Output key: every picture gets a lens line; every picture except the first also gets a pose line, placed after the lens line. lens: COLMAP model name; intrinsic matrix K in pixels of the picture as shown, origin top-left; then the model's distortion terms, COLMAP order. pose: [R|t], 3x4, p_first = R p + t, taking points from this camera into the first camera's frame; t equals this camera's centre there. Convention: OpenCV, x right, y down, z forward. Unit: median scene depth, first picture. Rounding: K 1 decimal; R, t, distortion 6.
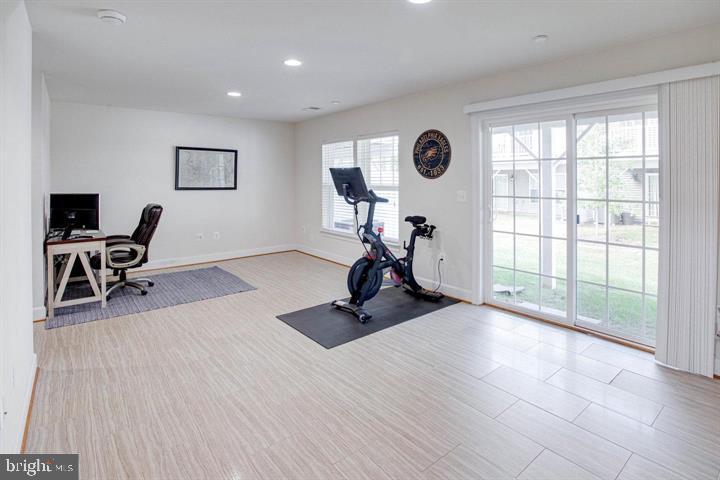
lens RADIAL K [[356.8, 0, 358.4], [0, 356.8, 208.2], [0, 0, 1]] dist [-0.017561, 0.000895]
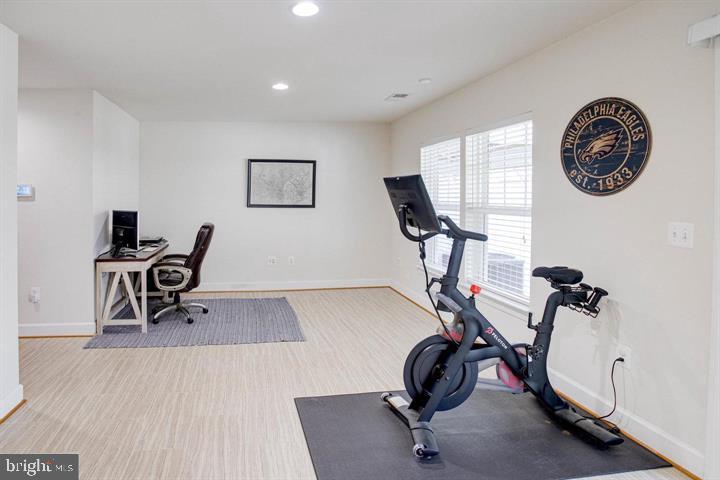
lens RADIAL K [[371.4, 0, 291.6], [0, 371.4, 215.6], [0, 0, 1]] dist [-0.044906, 0.013873]
pose [[0.850189, 0.028759, -0.525692, 0.106846], [-0.041814, 0.999041, -0.012972, -0.030110], [0.524815, 0.033010, 0.850576, 0.345618]]
